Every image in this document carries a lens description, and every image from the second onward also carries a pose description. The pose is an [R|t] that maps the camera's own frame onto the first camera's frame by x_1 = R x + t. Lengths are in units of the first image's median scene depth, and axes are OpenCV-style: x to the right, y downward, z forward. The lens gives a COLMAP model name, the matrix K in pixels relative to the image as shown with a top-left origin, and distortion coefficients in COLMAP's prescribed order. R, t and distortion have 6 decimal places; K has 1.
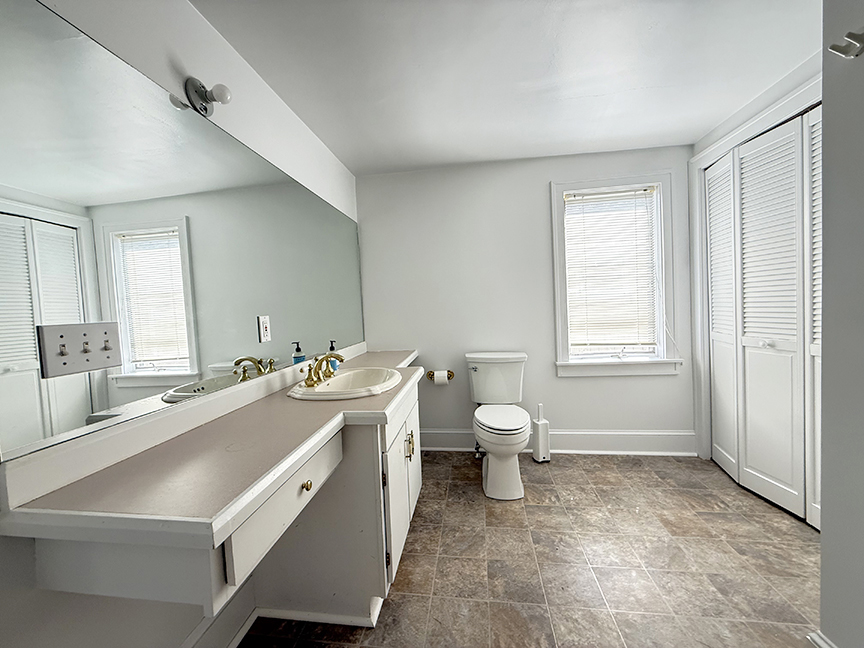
lens RADIAL K [[345.2, 0, 428.7], [0, 345.2, 324.6], [0, 0, 1]] dist [0.000505, -0.000242]
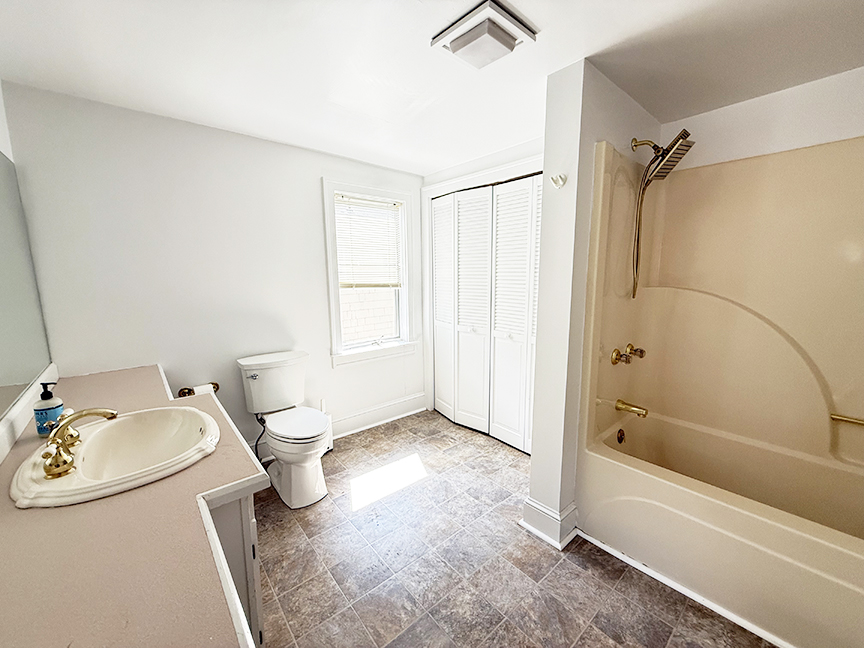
lens RADIAL K [[345.2, 0, 428.7], [0, 345.2, 324.6], [0, 0, 1]] dist [0.000505, -0.000242]
pose [[0.666763, -0.071274, 0.741854, -0.255062], [0.007951, 0.996040, 0.088549, -0.094014], [-0.745228, -0.053142, 0.664689, 0.109412]]
